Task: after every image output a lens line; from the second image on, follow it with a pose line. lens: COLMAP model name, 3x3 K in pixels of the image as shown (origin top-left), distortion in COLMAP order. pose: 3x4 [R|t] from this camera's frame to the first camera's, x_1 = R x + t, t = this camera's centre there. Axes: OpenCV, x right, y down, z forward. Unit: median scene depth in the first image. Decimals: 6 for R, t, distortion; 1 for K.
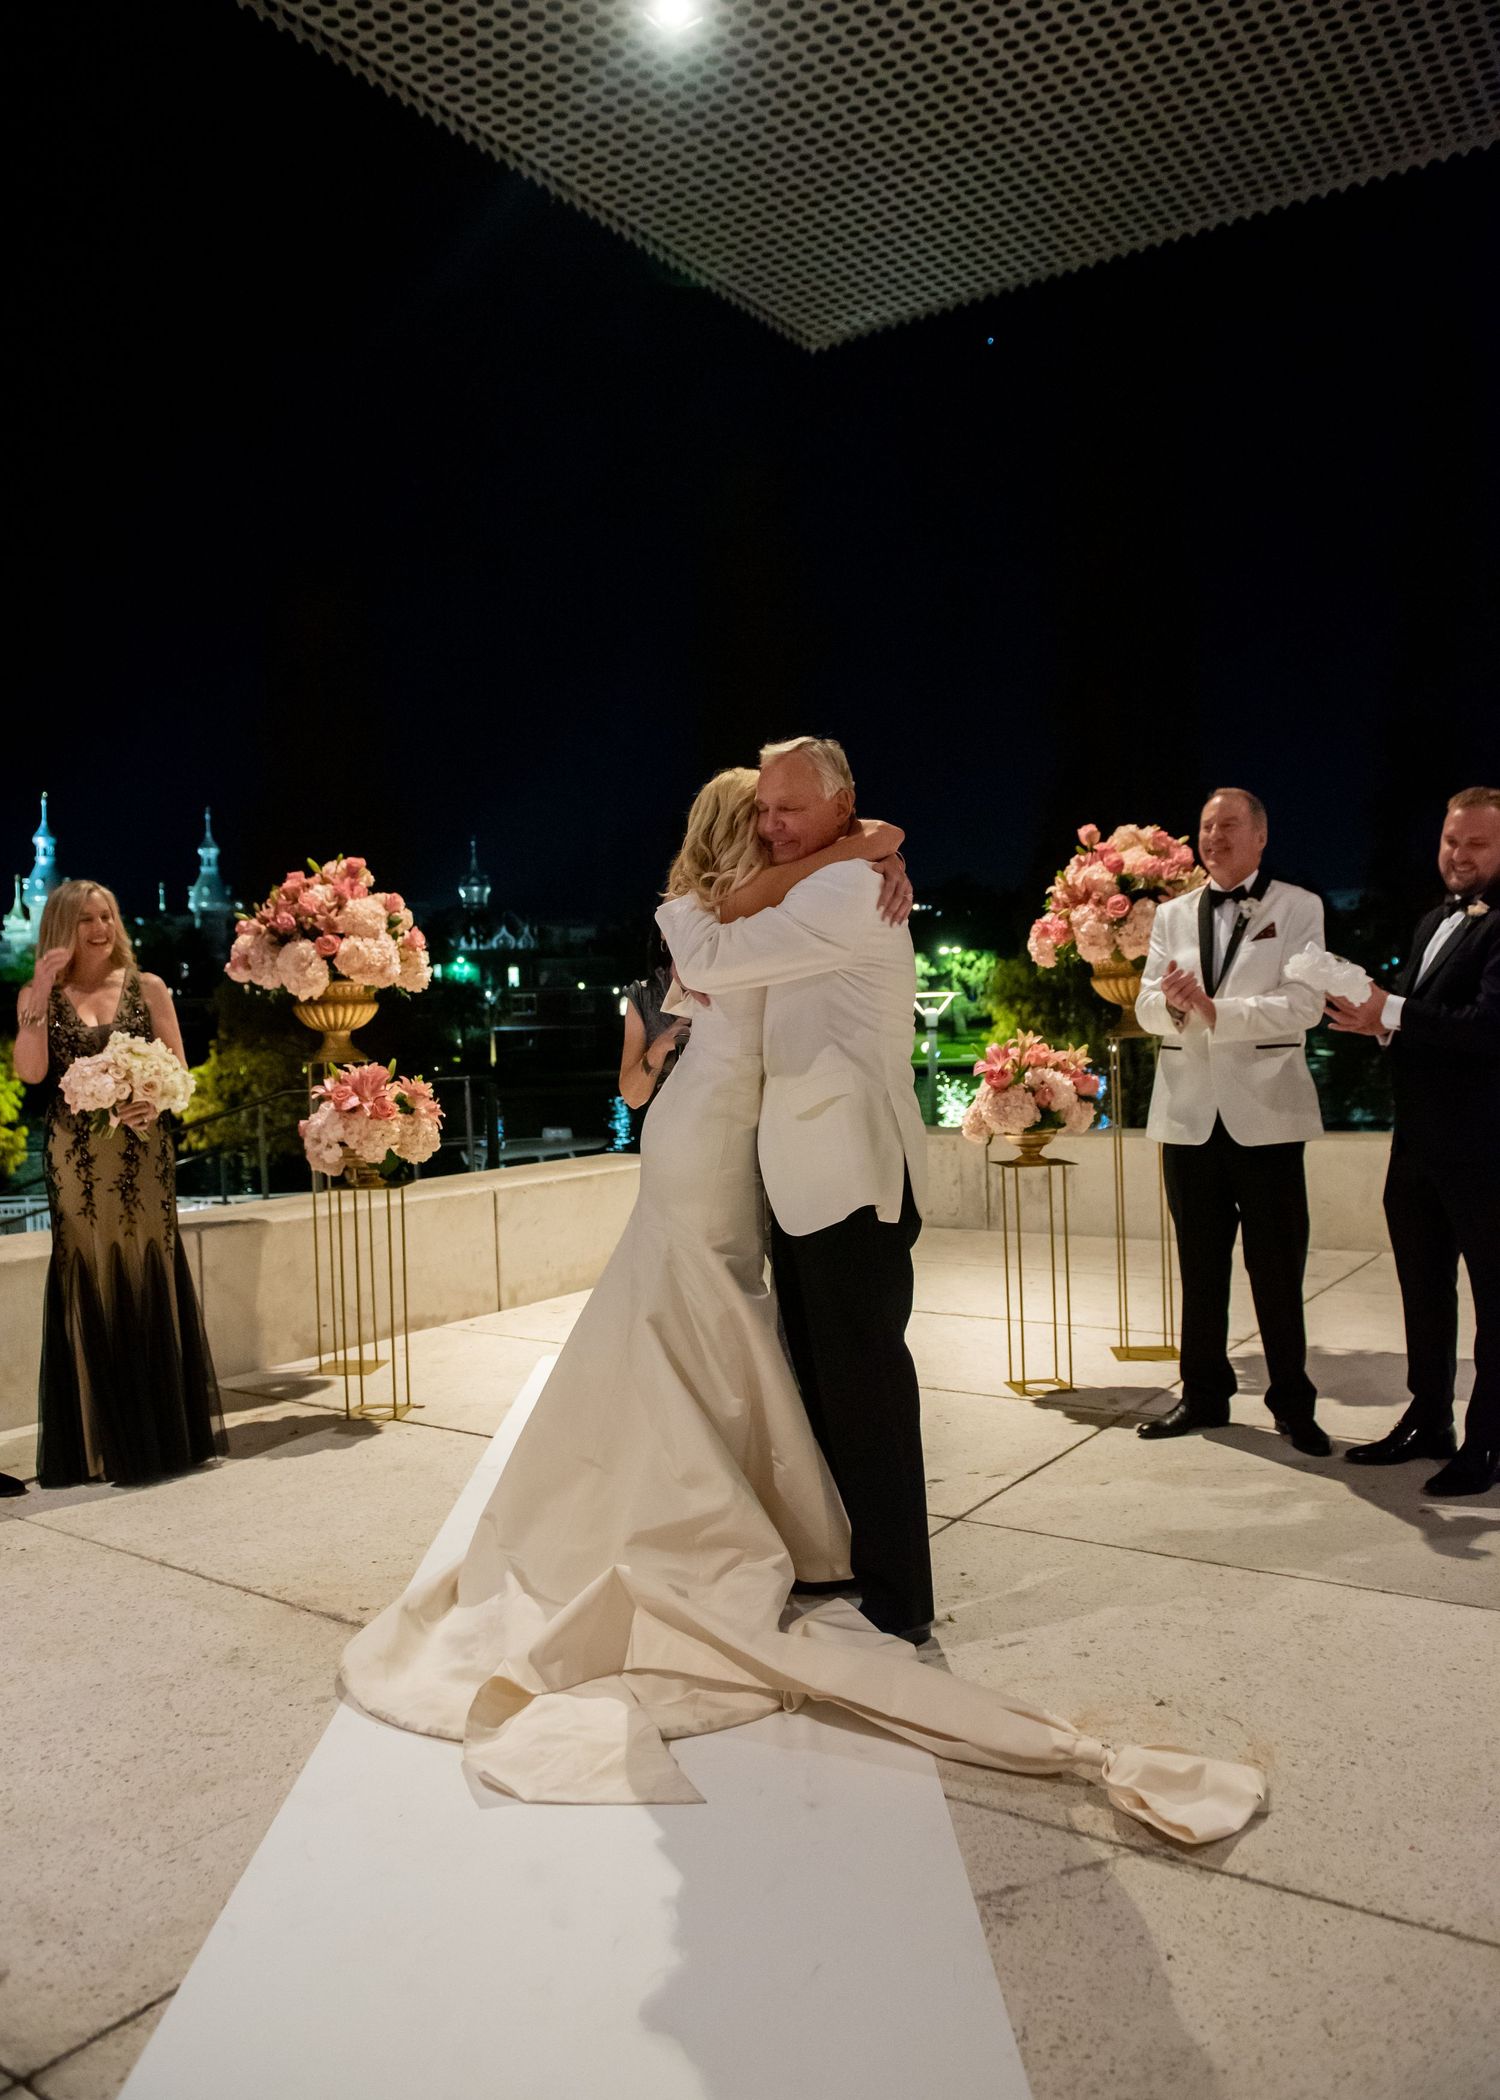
lens RADIAL K [[1557.0, 0, 760.7], [0, 1557.0, 1051.9], [0, 0, 1]] dist [-0.033520, -0.019225]
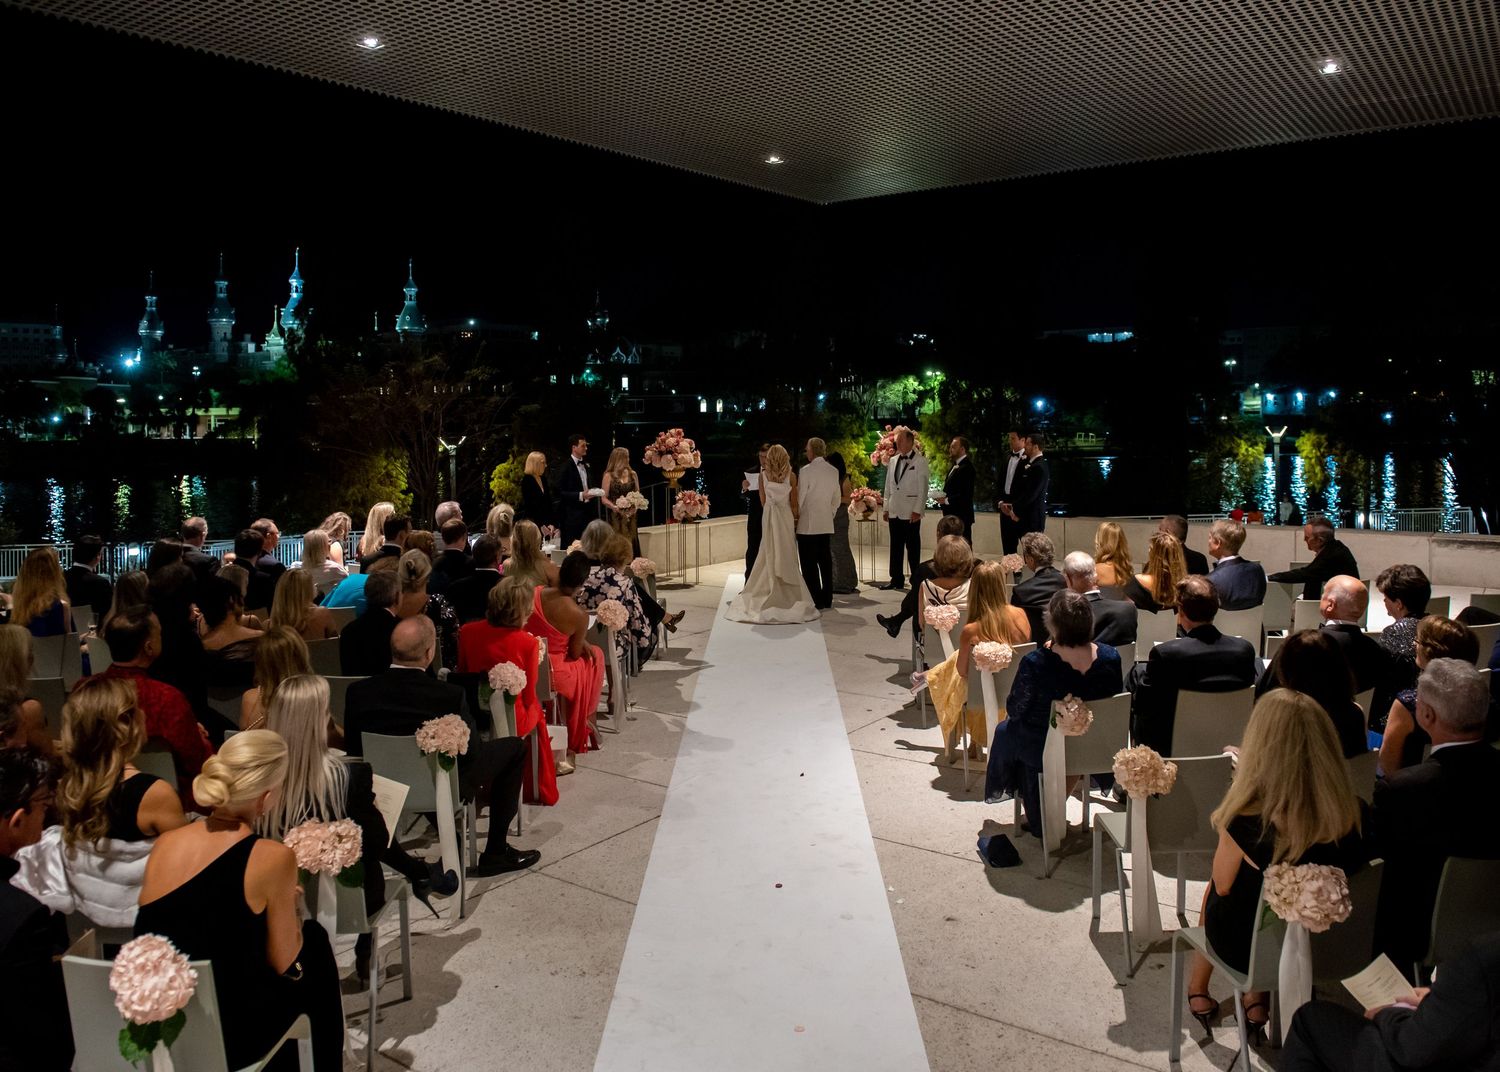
lens RADIAL K [[1112.1, 0, 753.9], [0, 1112.1, 536.0], [0, 0, 1]] dist [-0.033520, -0.019225]
pose [[0.998976, 0.023432, -0.038699, 0.006449], [-0.019982, 0.995986, 0.087252, -0.107920], [0.040589, -0.086389, 0.995434, -1.506011]]
